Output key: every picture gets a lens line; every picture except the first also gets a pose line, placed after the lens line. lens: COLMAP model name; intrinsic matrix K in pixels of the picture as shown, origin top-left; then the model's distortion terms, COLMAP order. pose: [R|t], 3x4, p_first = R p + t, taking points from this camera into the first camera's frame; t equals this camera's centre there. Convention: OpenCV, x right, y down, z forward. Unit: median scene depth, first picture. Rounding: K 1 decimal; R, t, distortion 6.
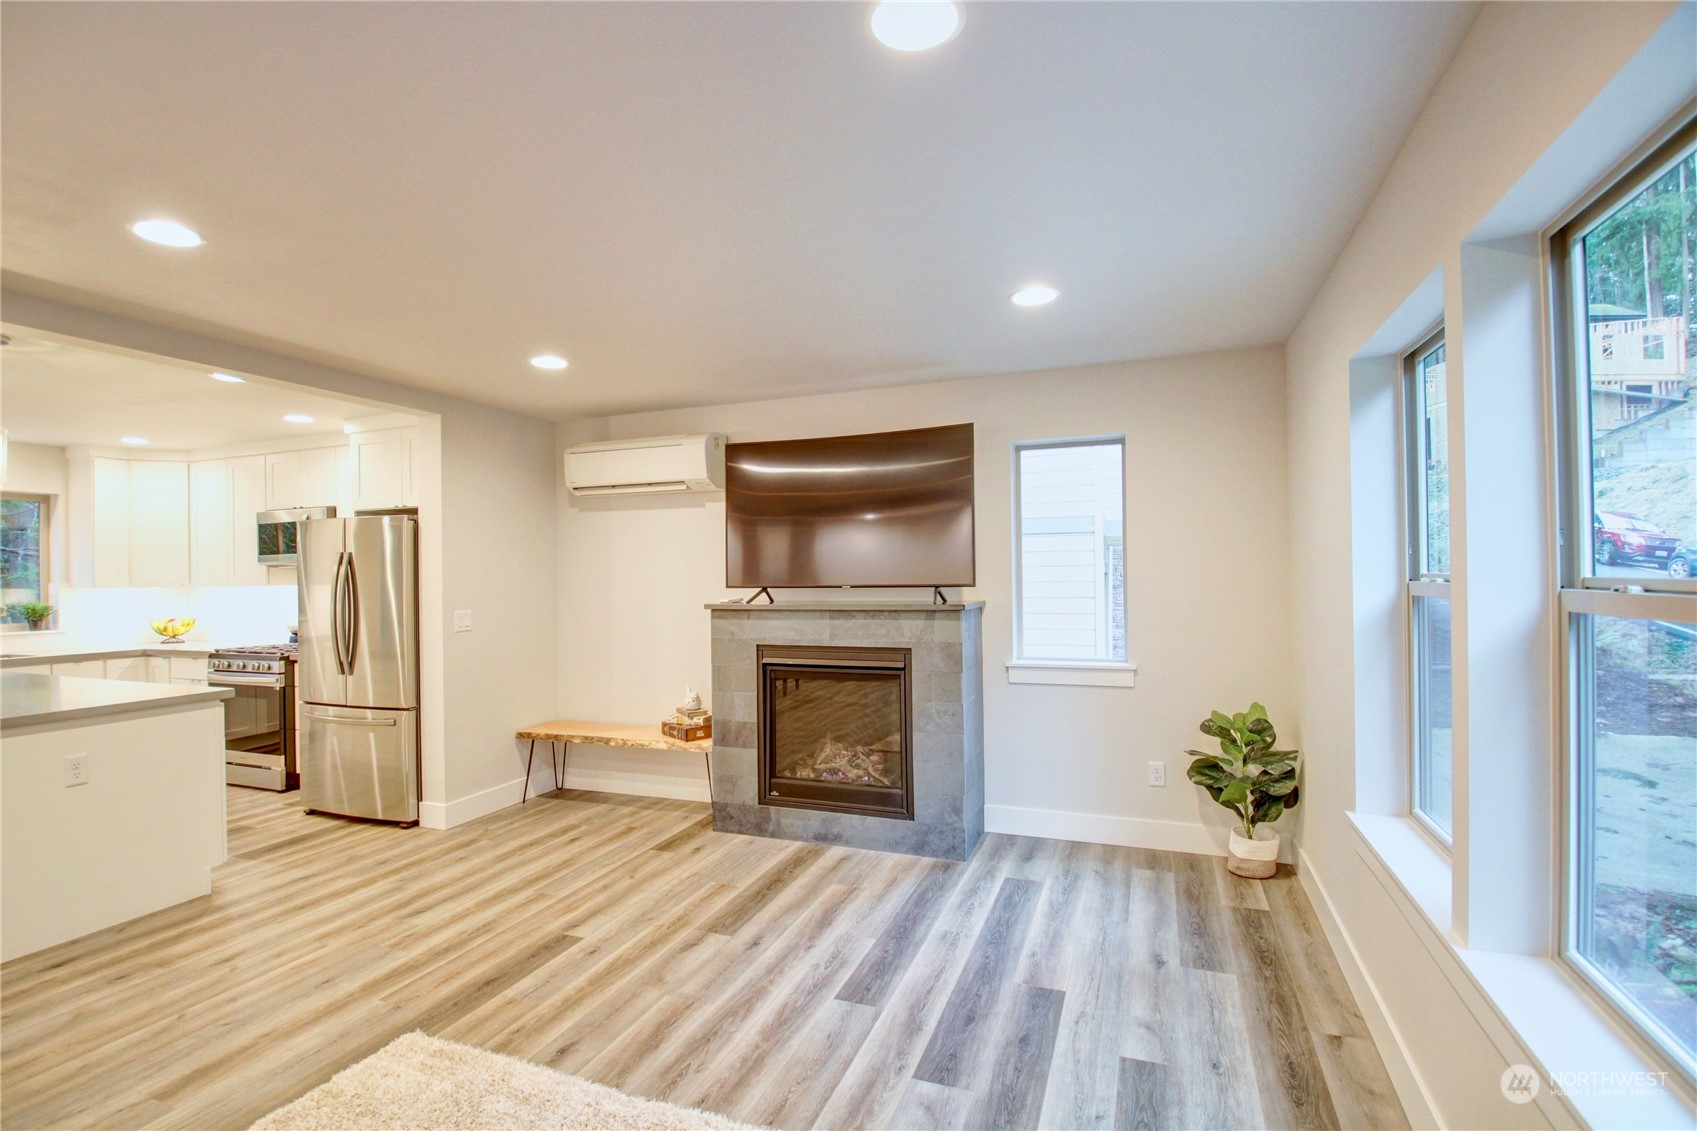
lens RADIAL K [[789.2, 0, 846.1], [0, 789.2, 564.7], [0, 0, 1]] dist [0.010698, -0.020119]
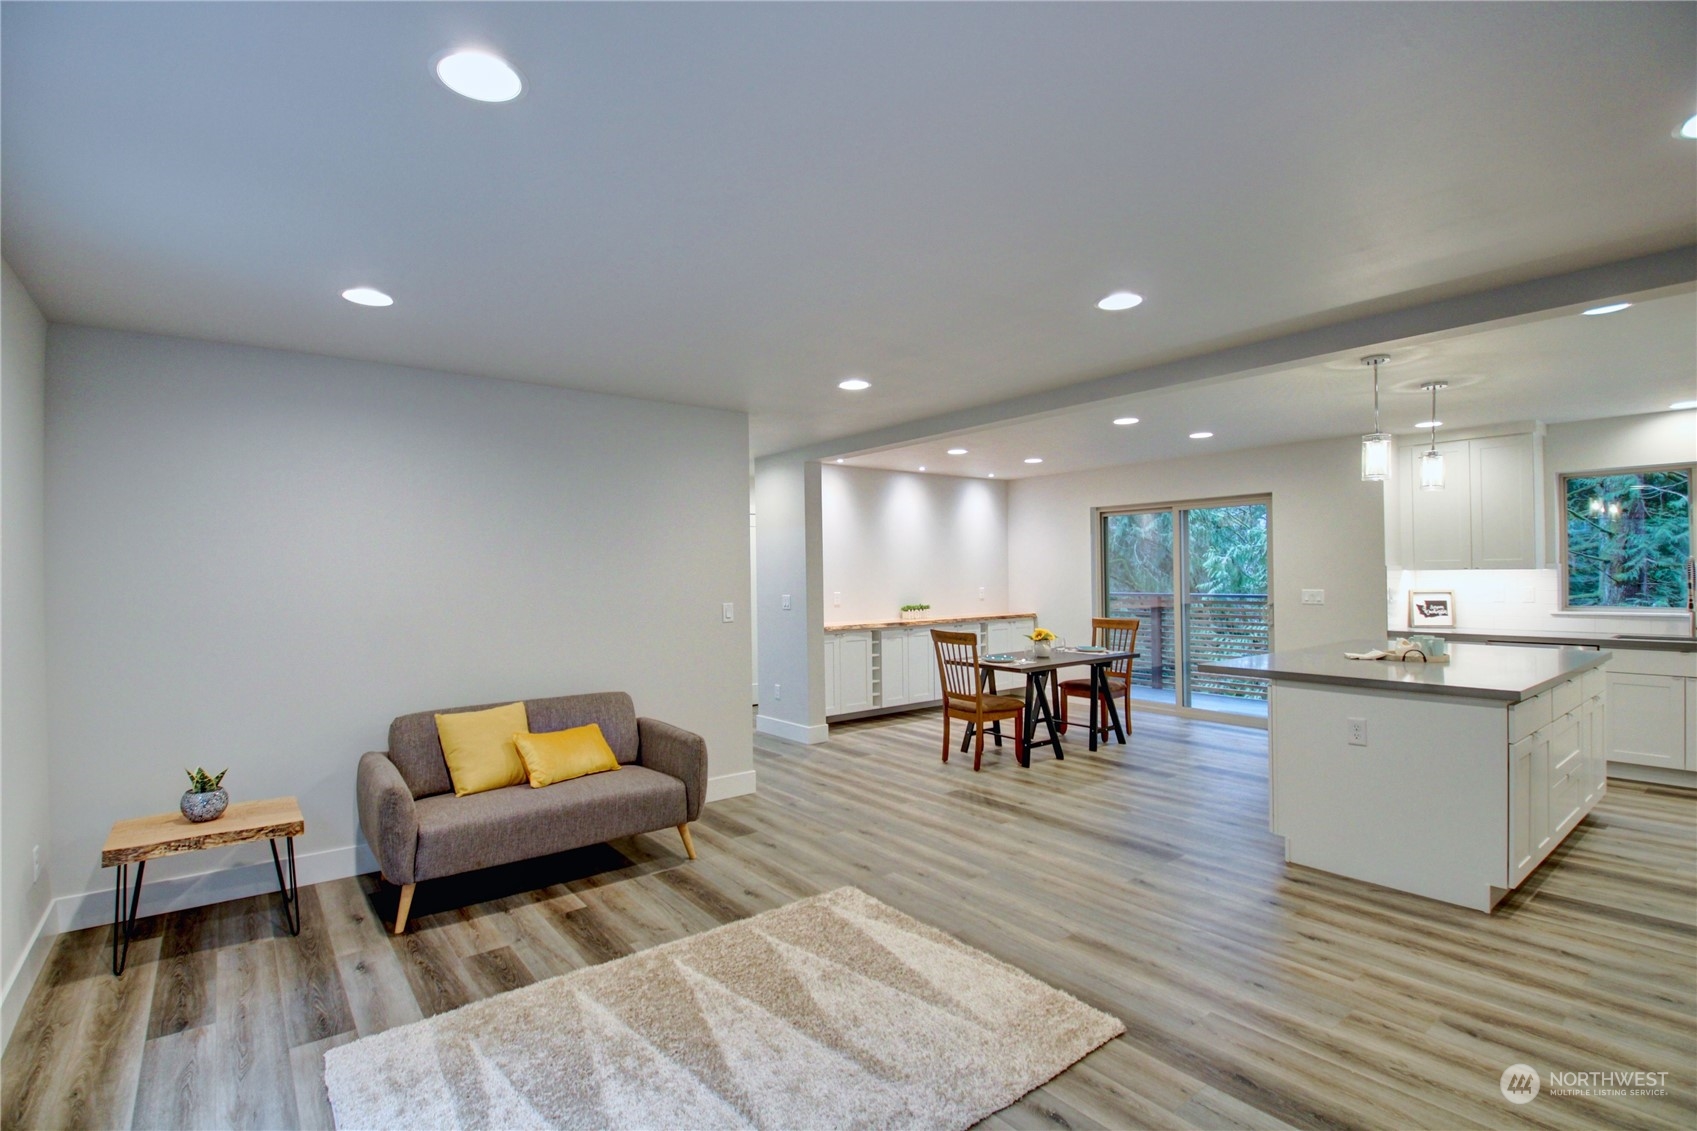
lens RADIAL K [[789.2, 0, 846.1], [0, 789.2, 572.5], [0, 0, 1]] dist [0.010698, -0.020119]
pose [[-0.509384, 0.019193, -0.860325, 0.283744], [0.027430, 0.999605, 0.006059, 0.003464], [0.860102, -0.020513, -0.509709, 0.721957]]
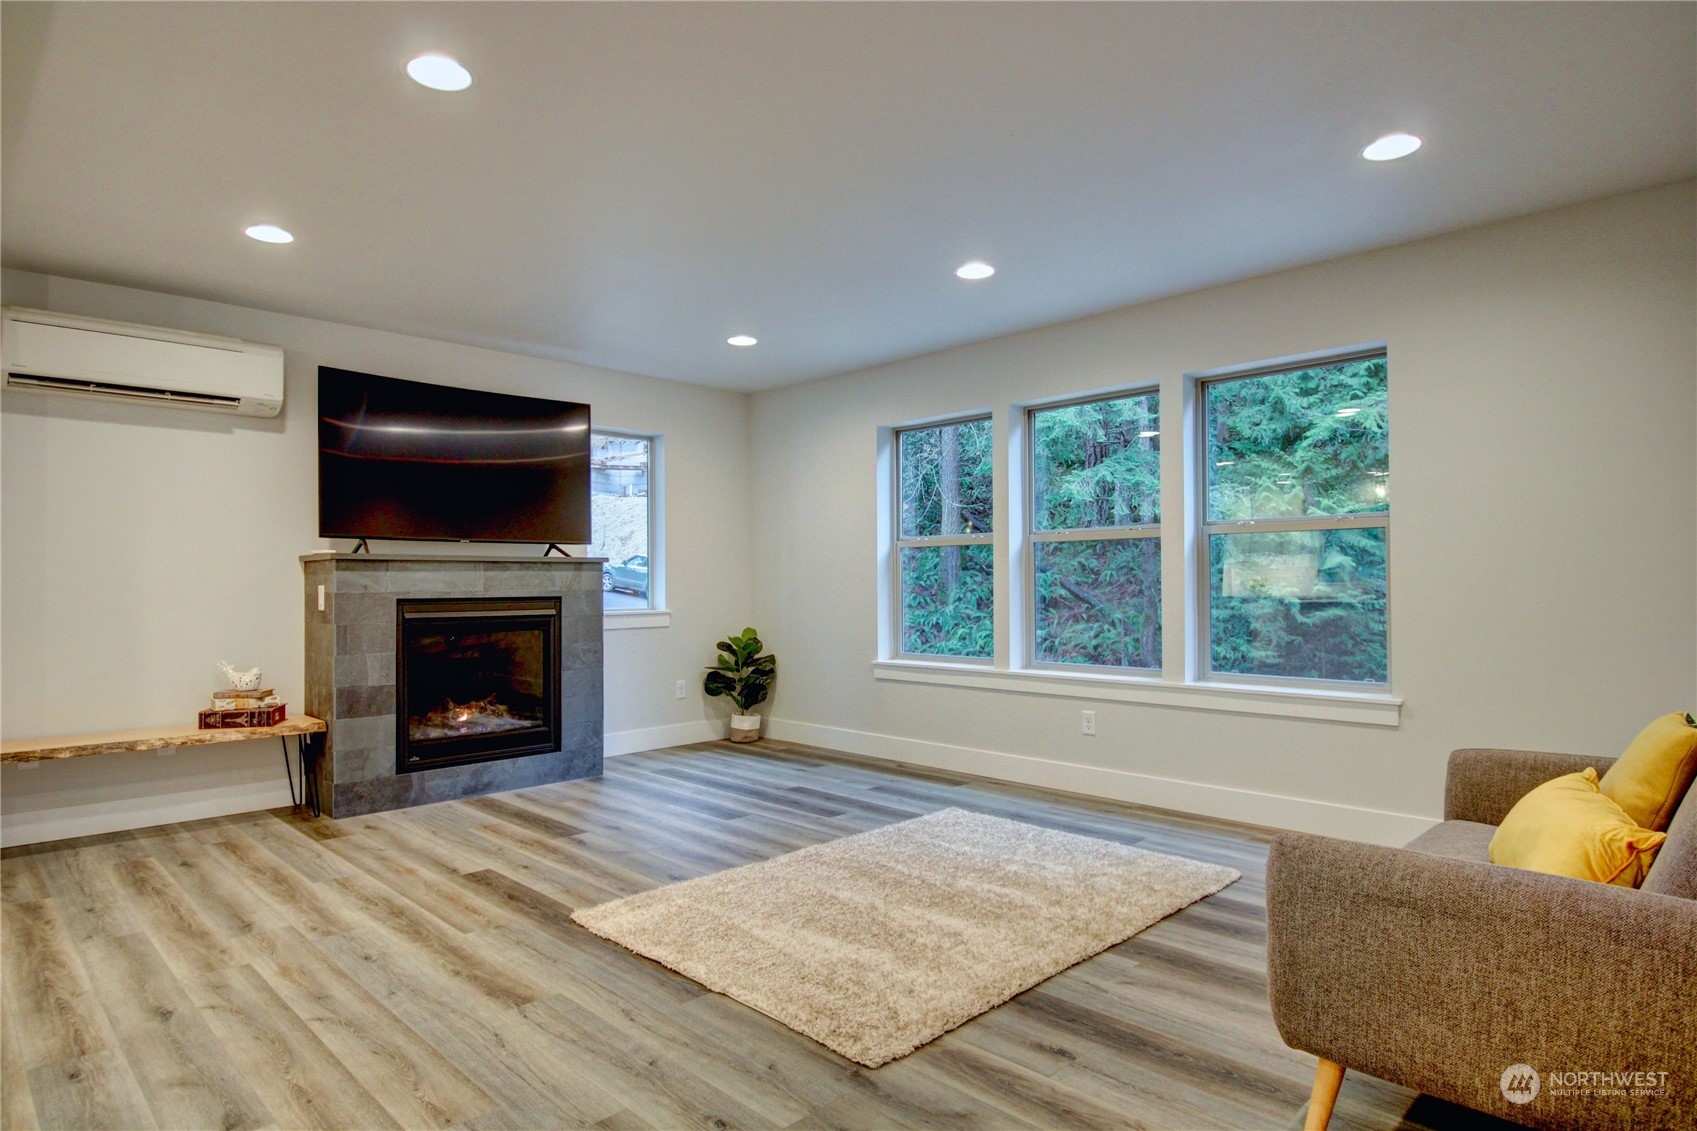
lens RADIAL K [[946.3, 0, 847.3], [0, 946.3, 573.3], [0, 0, 1]] dist [-0.001969, -0.007011]
pose [[0.405583, 0.022036, 0.913792, -0.935844], [-0.009239, 0.999757, -0.020008, 0.091802], [-0.914011, -0.000328, 0.405689, 0.082782]]
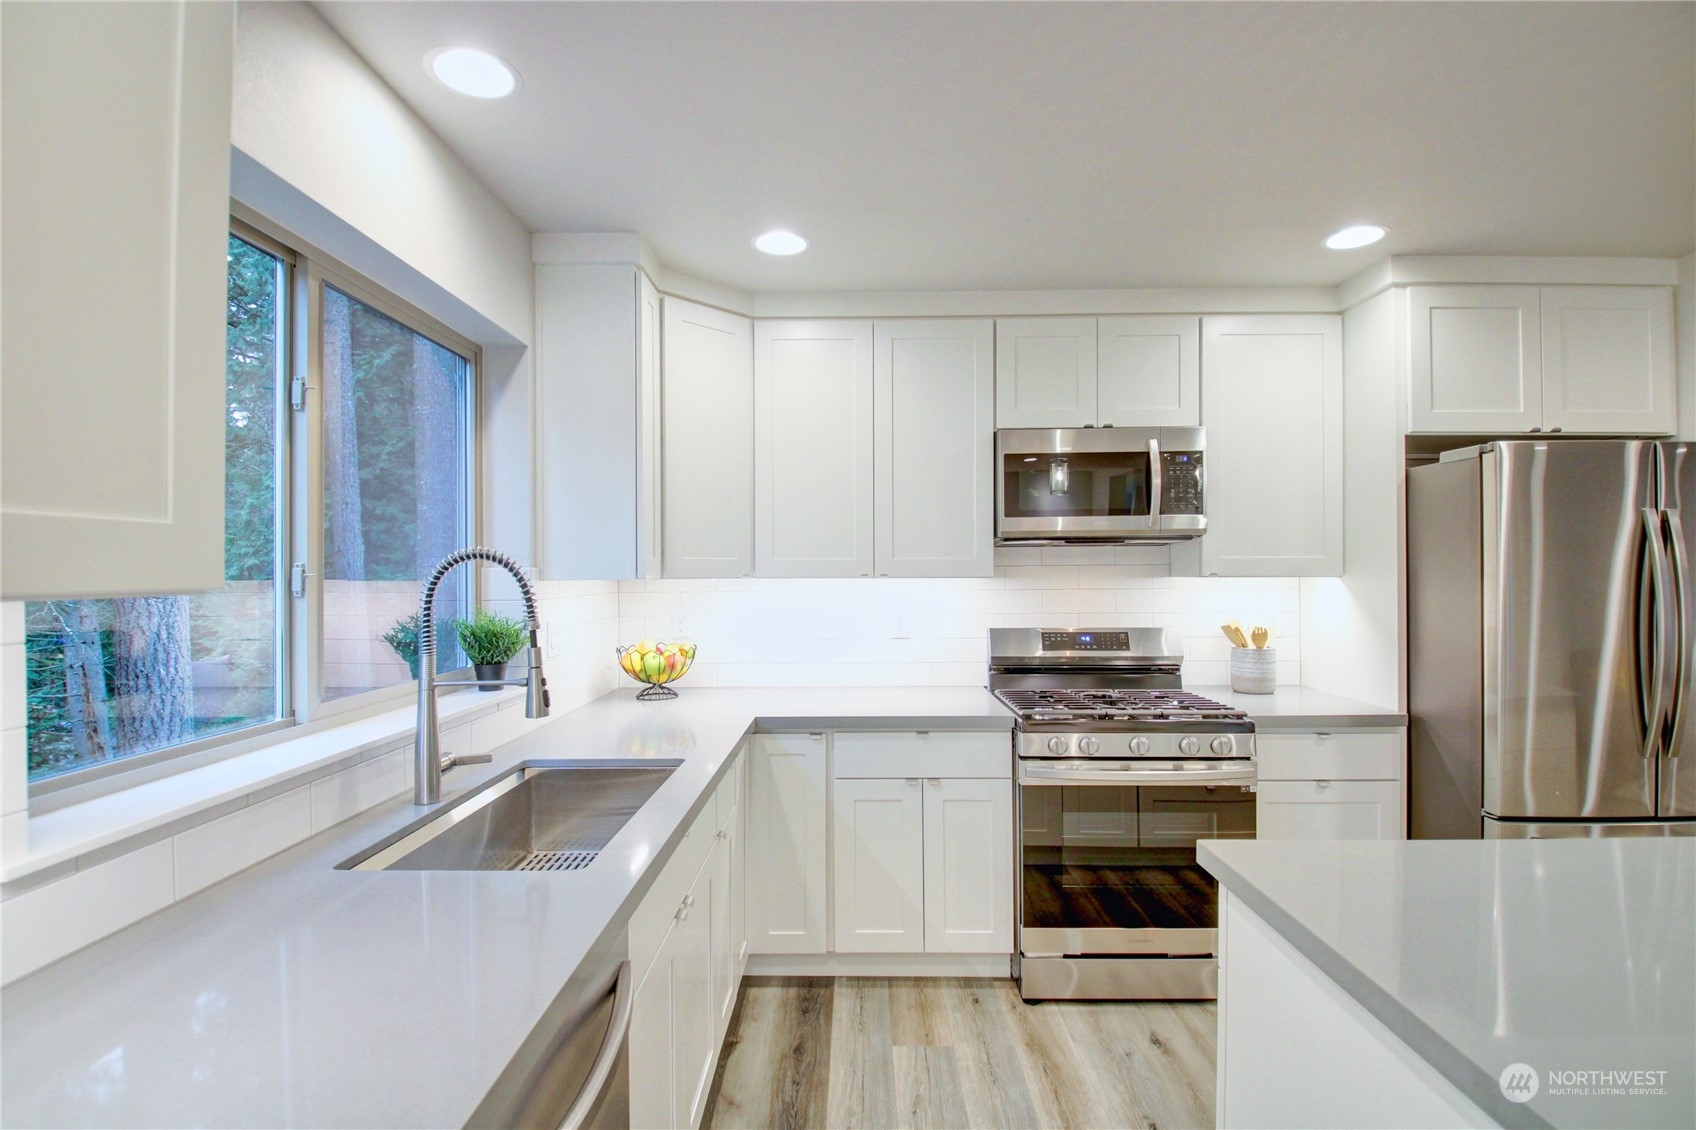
lens RADIAL K [[788.7, 0, 850.9], [0, 788.7, 577.5], [0, 0, 1]] dist [0.010698, -0.020119]
pose [[0.934629, 0.006362, 0.355568, -1.436513], [-0.013107, 0.999777, 0.016565, 0.027338], [-0.355383, -0.020142, 0.934504, 0.812973]]
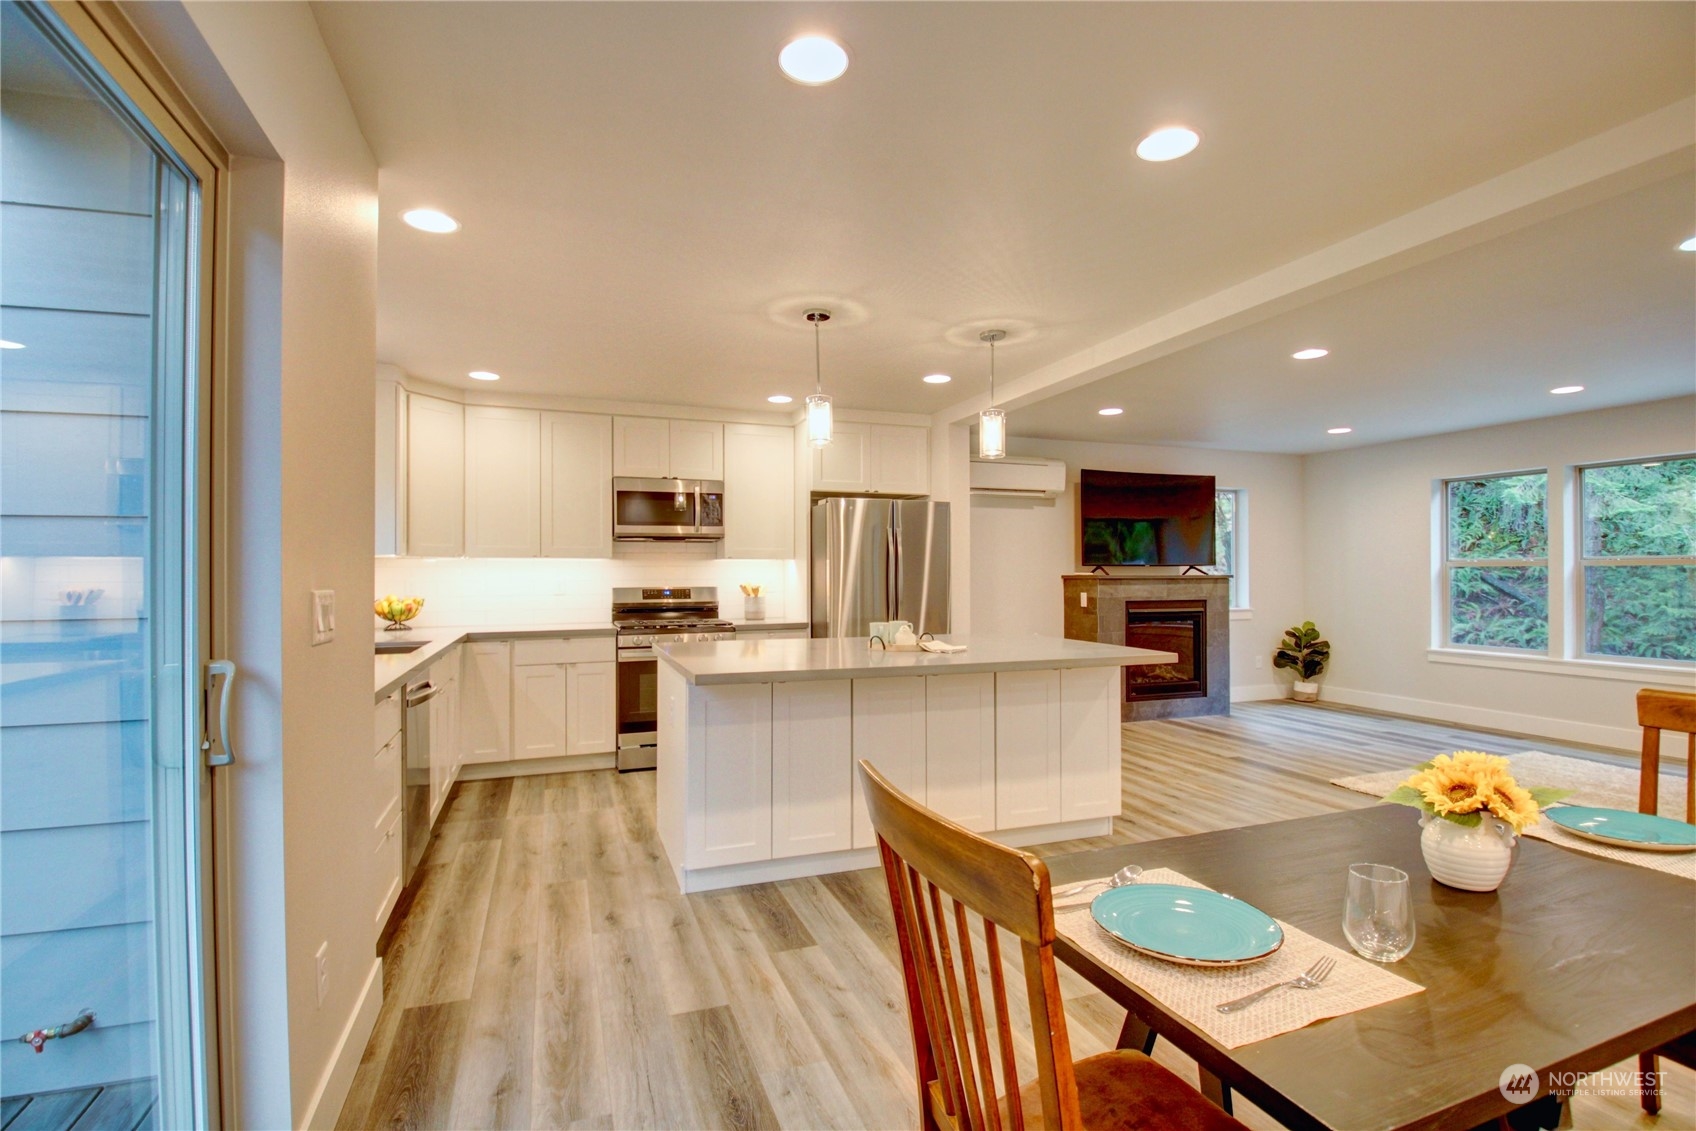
lens RADIAL K [[788.7, 0, 849.2], [0, 788.7, 569.7], [0, 0, 1]] dist [0.010698, -0.020119]
pose [[0.746771, 0.016664, 0.664872, -1.635332], [-0.015790, 0.999849, -0.007324, 0.060735], [-0.664894, -0.005029, 0.746921, 0.195525]]
